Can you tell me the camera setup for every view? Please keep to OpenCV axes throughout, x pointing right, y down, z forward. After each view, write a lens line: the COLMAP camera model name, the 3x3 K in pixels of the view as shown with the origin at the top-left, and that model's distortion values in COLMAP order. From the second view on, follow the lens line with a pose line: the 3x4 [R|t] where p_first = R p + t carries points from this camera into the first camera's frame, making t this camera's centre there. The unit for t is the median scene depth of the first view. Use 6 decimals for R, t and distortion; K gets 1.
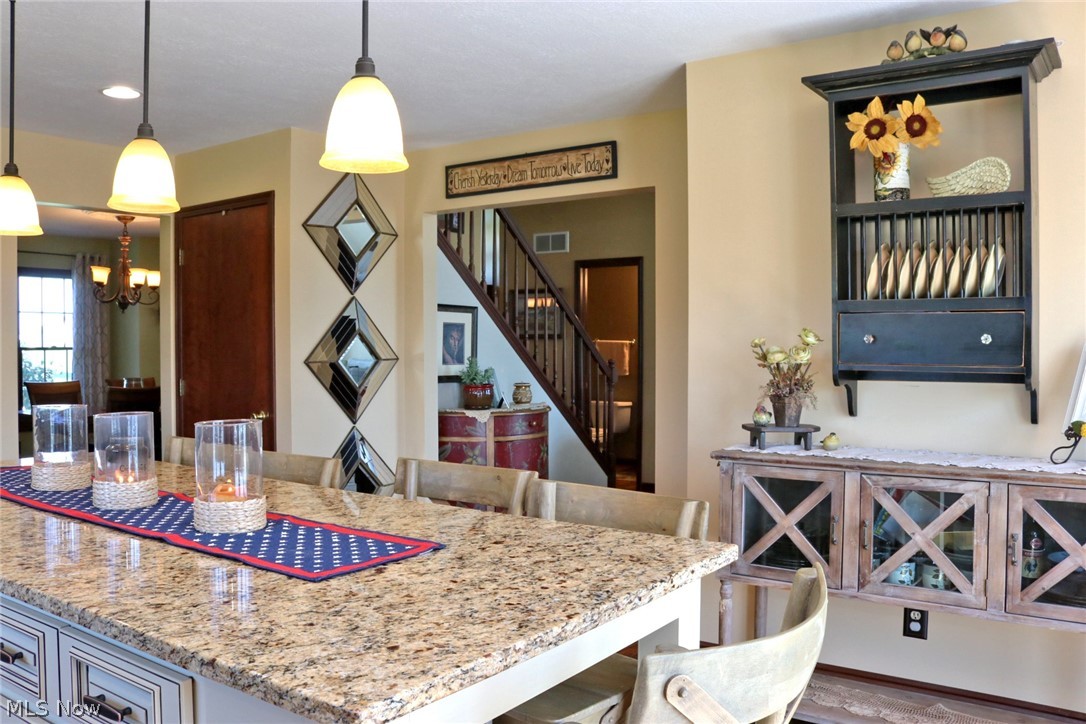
lens RADIAL K [[882.6, 0, 541.7], [0, 882.6, 361.4], [0, 0, 1]] dist [-0.087831, 0.008768]
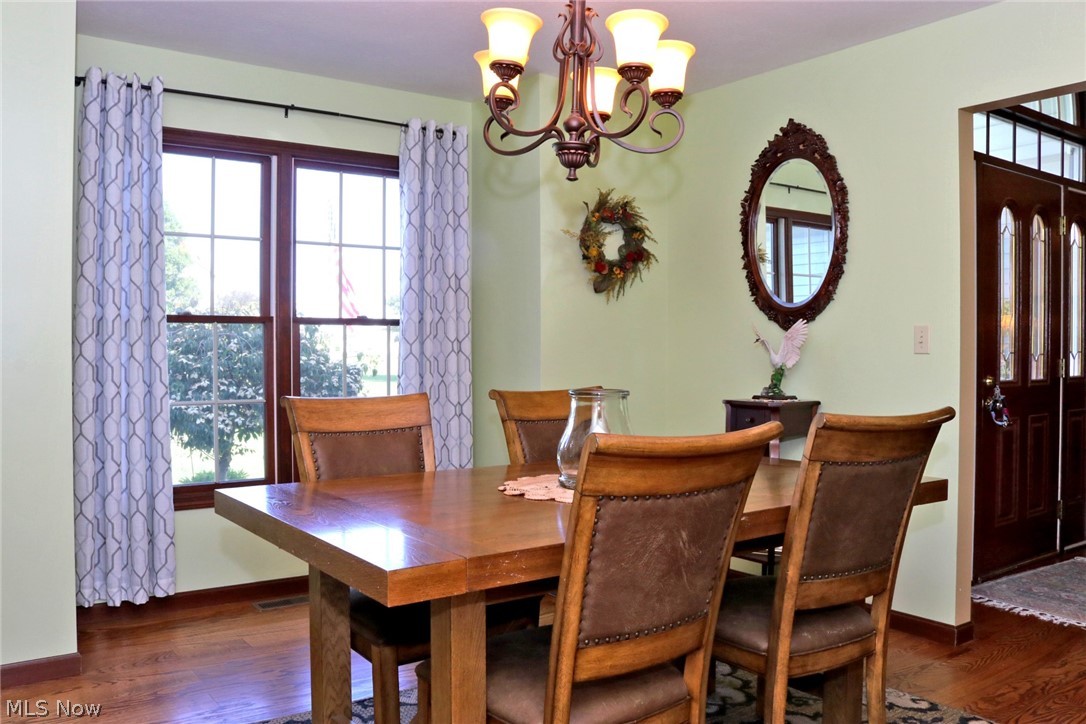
lens RADIAL K [[882.6, 0, 543.0], [0, 882.6, 361.7], [0, 0, 1]] dist [-0.087831, 0.008768]
pose [[0.945184, 0.005864, -0.326484, -0.319433], [-0.001315, 0.999899, 0.014152, -0.000257], [0.326534, -0.012947, 0.945097, 0.580159]]
